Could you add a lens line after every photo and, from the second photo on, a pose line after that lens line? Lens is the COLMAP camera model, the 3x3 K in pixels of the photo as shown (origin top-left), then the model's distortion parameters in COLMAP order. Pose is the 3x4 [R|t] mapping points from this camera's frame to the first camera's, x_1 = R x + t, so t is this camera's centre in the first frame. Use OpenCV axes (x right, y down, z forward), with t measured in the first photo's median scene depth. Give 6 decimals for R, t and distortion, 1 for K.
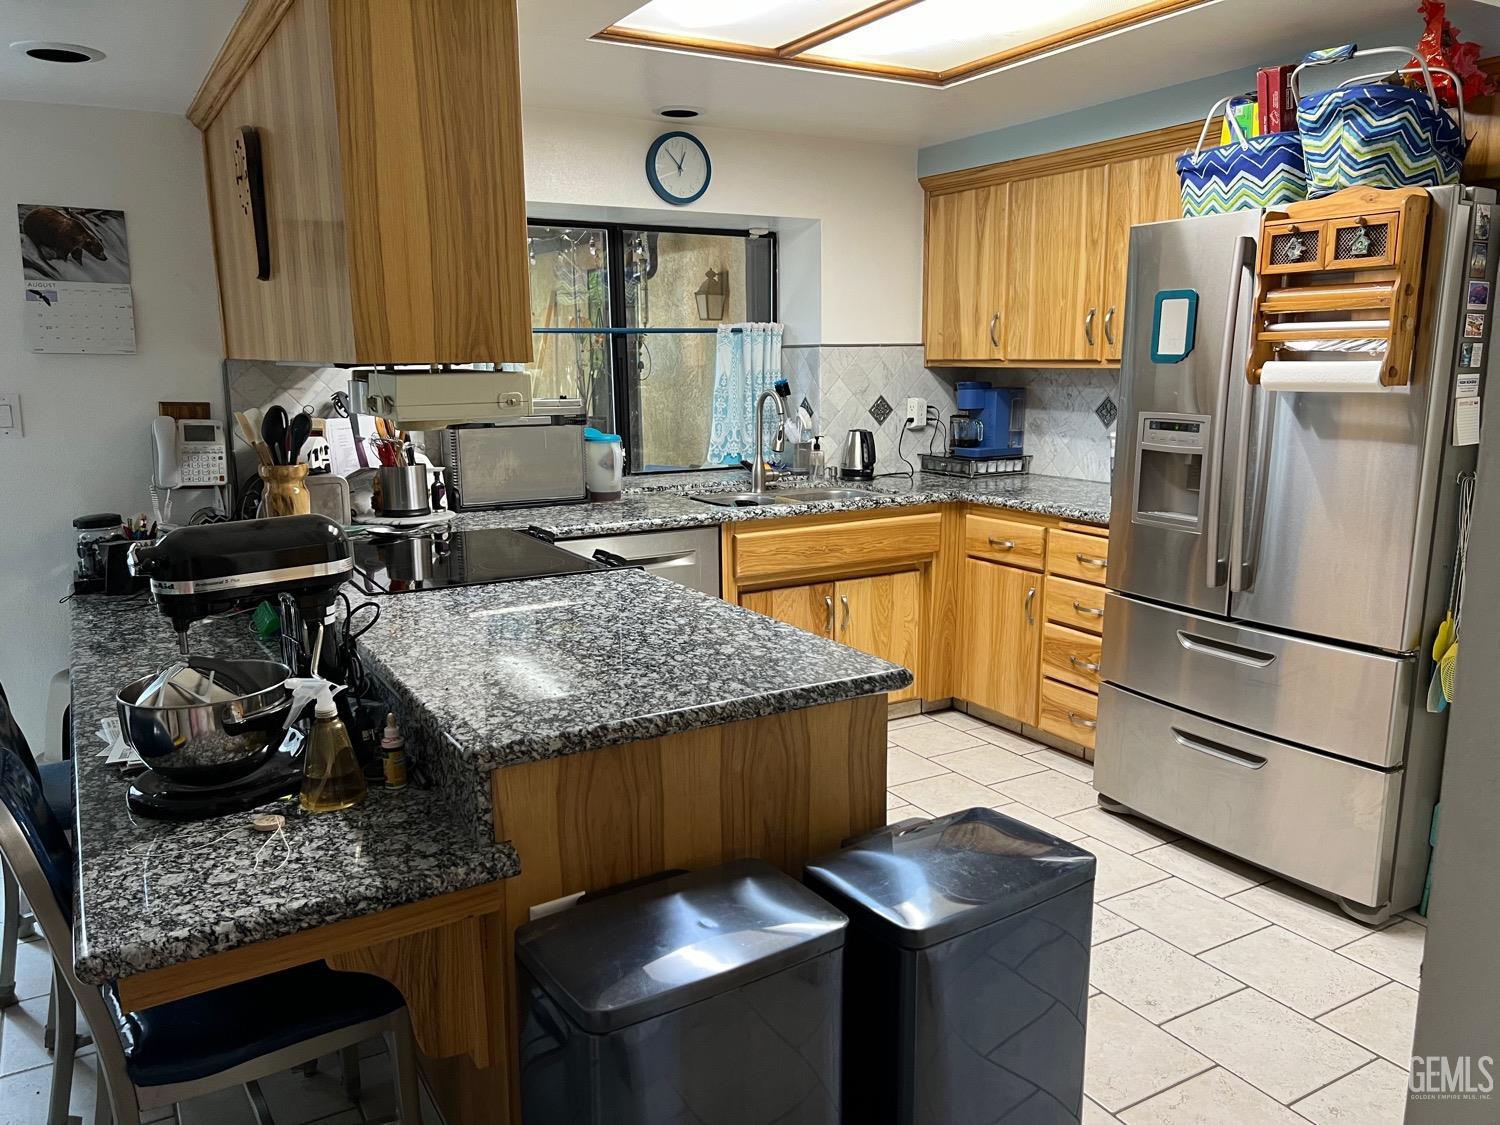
lens RADIAL K [[1129.6, 0, 750.0], [0, 1129.6, 562.5], [0, 0, 1]] dist [0.124621, -0.186739]
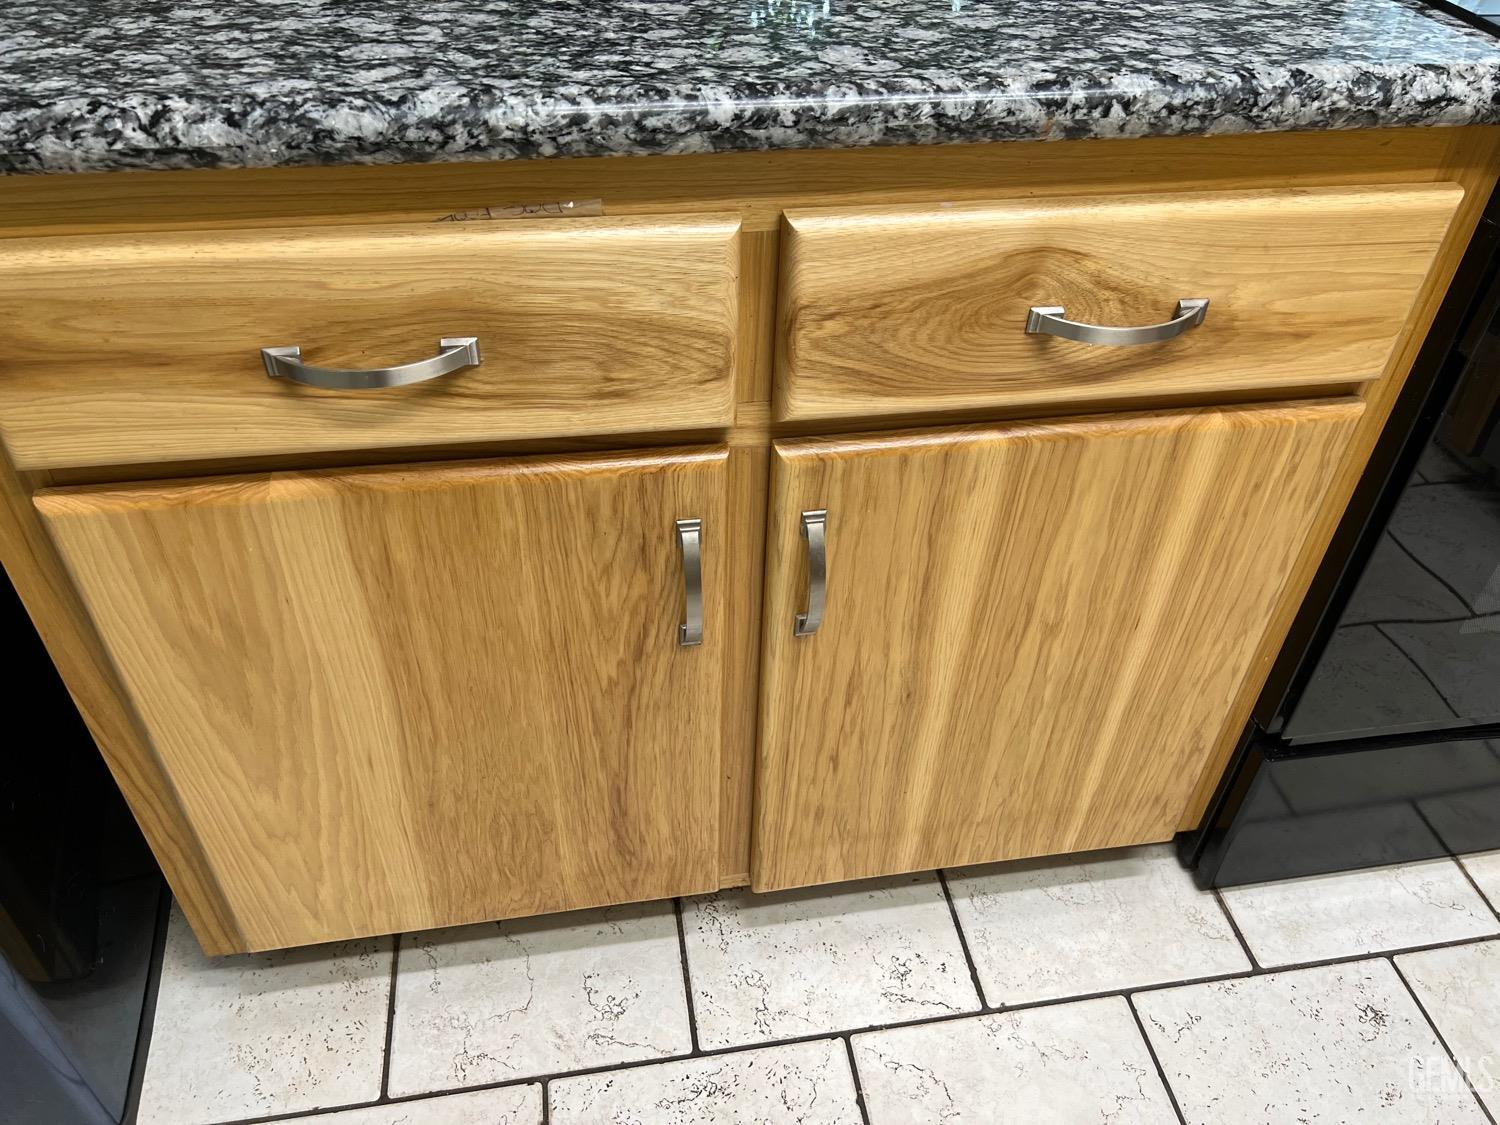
lens RADIAL K [[1130.5, 0, 750.0], [0, 1130.5, 562.5], [0, 0, 1]] dist [0.053261, -0.070439]
pose [[-0.368783, 0.600853, -0.709207, 0.147509], [-0.189689, 0.698281, 0.690233, -0.040164], [0.909954, 0.389075, -0.143539, 0.617445]]
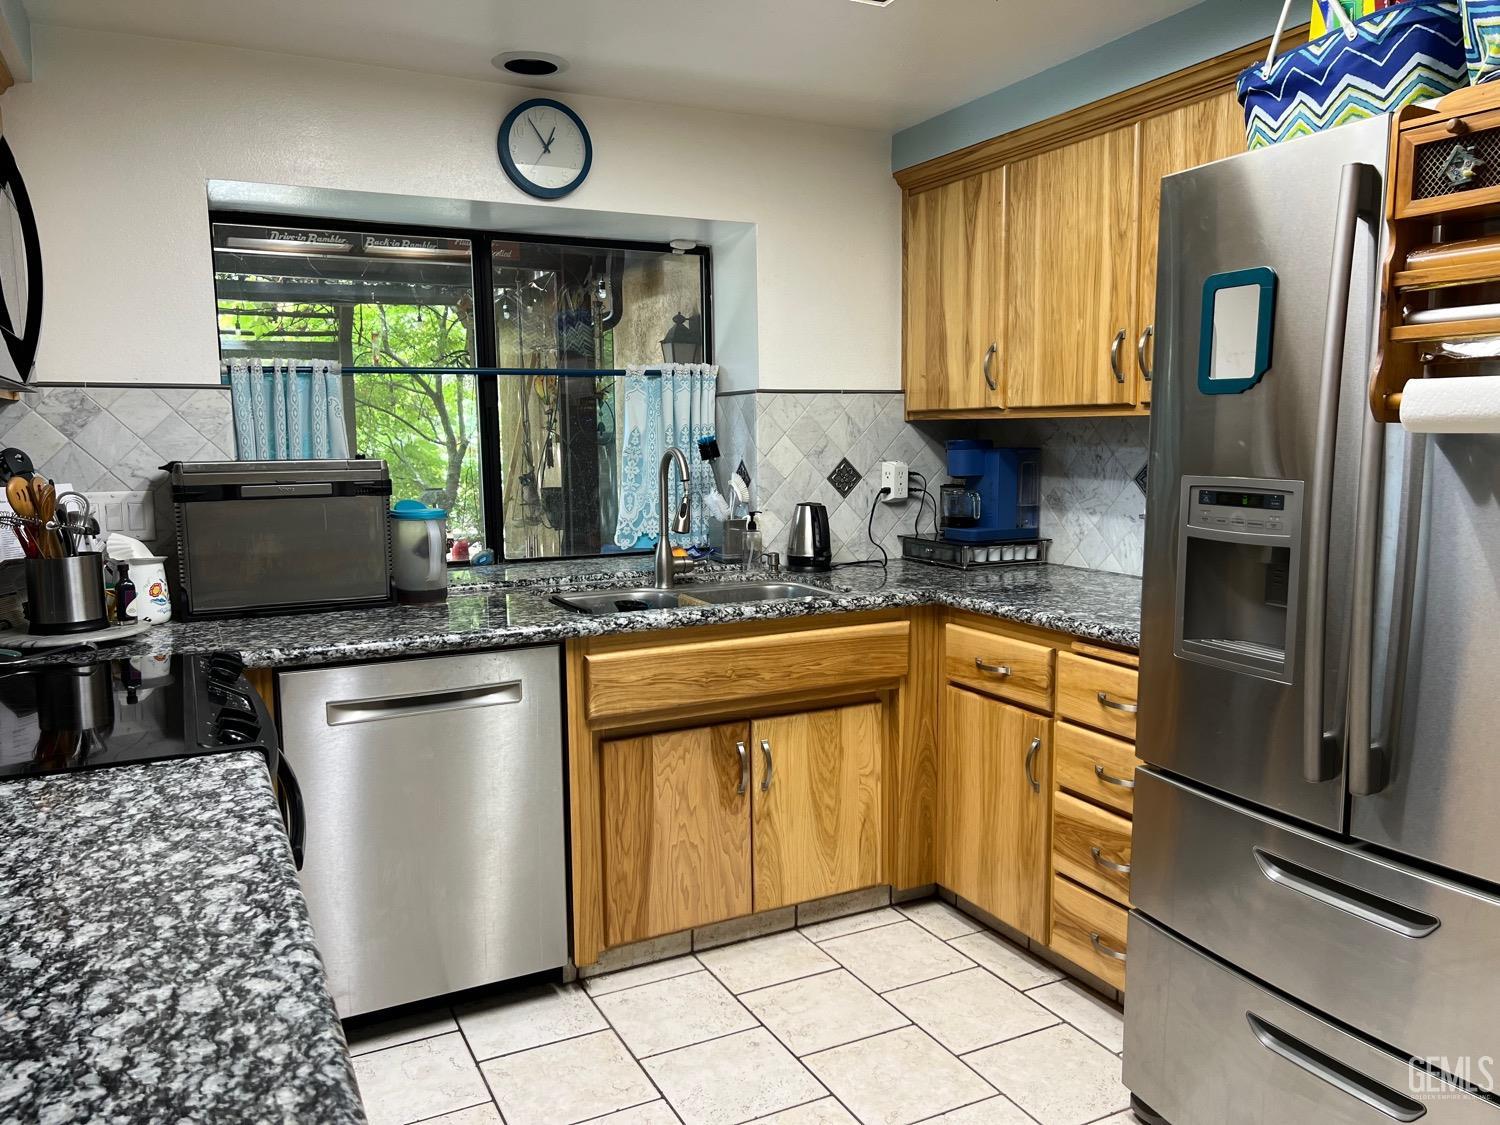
lens RADIAL K [[1122.2, 0, 750.0], [0, 1122.2, 562.5], [0, 0, 1]] dist [0.079348, -0.093783]
pose [[0.997680, 0.004779, -0.067917, 0.121072], [-0.009147, 0.997899, -0.064147, -0.035692], [0.067468, 0.064619, 0.995627, 0.308923]]
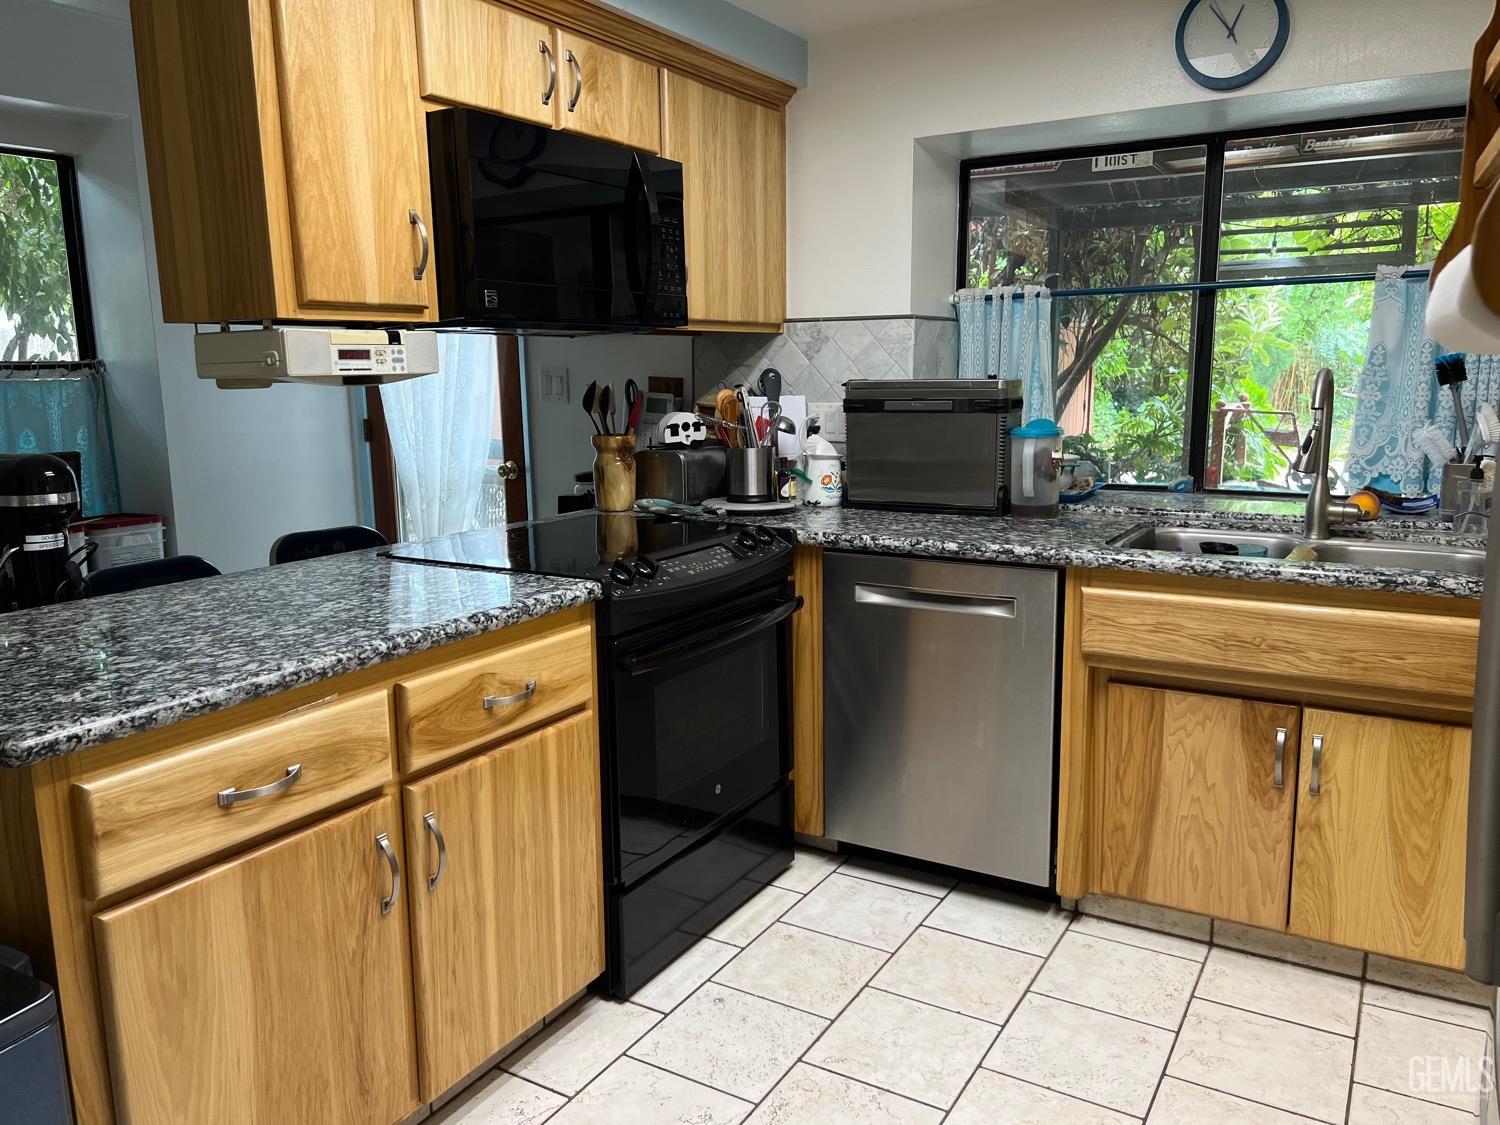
lens RADIAL K [[1122.8, 0, 753.8], [0, 1122.8, 571.2], [0, 0, 1]] dist [0.068577, -0.081343]
pose [[0.478641, 0.159835, -0.863340, 0.425875], [-0.150523, 0.983671, 0.098661, -0.064853], [0.865012, 0.082729, 0.494884, 0.475906]]
